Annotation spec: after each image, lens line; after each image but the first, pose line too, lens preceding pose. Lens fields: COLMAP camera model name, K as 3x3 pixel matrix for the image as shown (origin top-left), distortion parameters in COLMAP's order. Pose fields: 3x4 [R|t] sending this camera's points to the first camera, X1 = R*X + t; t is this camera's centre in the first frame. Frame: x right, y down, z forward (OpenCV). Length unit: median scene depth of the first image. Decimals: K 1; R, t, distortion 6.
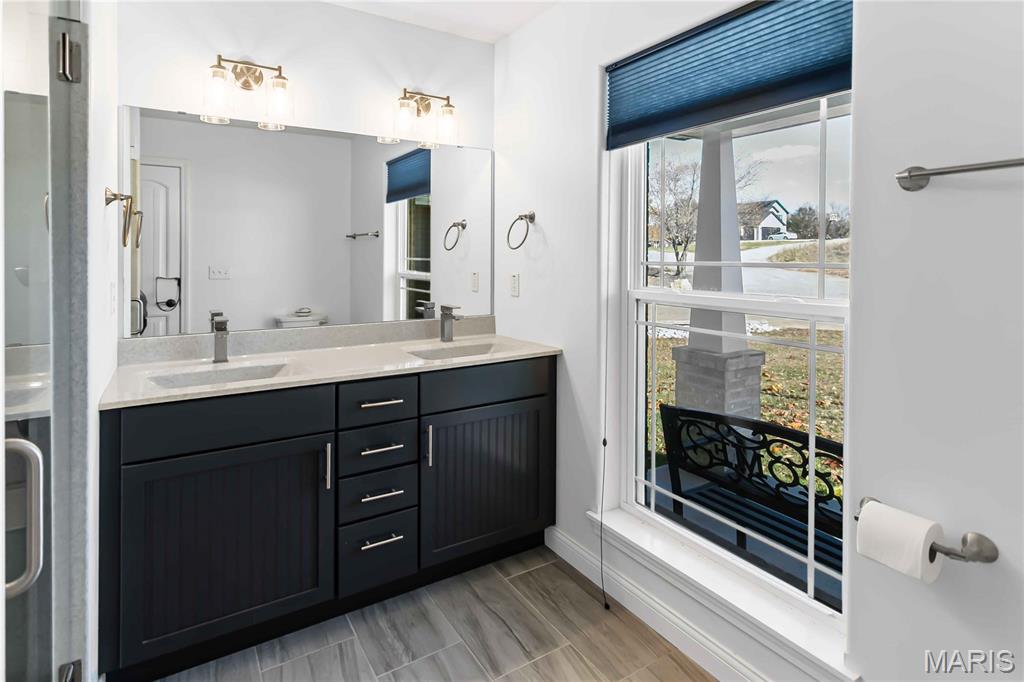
lens RADIAL K [[522.3, 0, 502.3], [0, 522.3, 261.4], [0, 0, 1]] dist [0.000724, 0.000275]
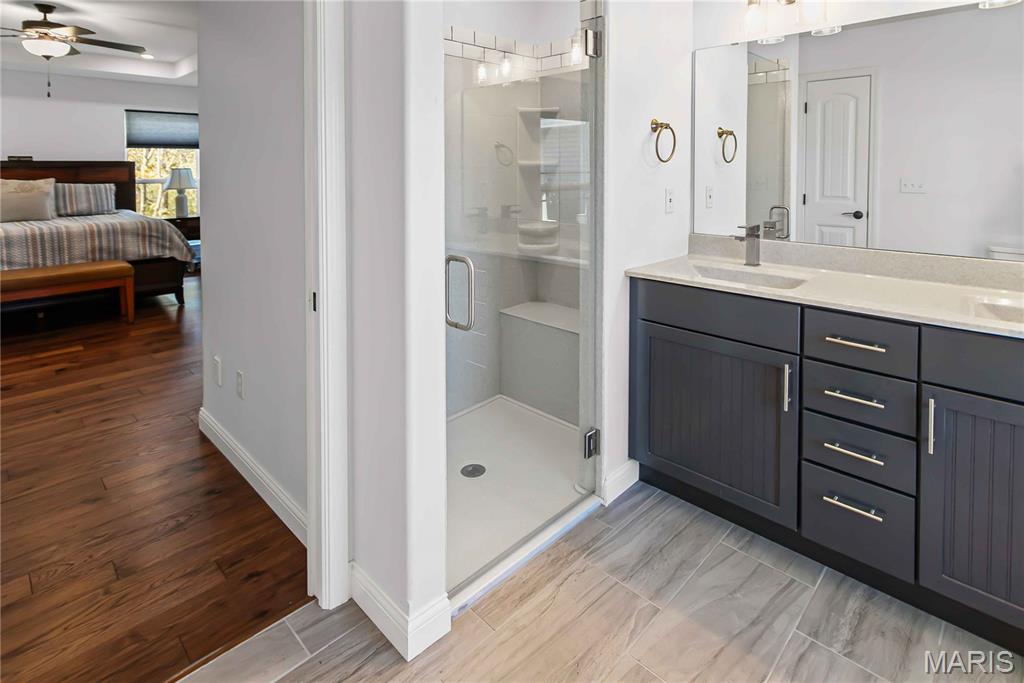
lens RADIAL K [[541.0, 0, 508.7], [0, 541.0, 181.9], [0, 0, 1]] dist [-0.002292, -0.000375]
pose [[0.232737, 0.022060, -0.972290, 0.468536], [-0.003905, 0.999756, 0.021748, -0.005472], [0.972532, -0.001265, 0.232766, 0.254019]]
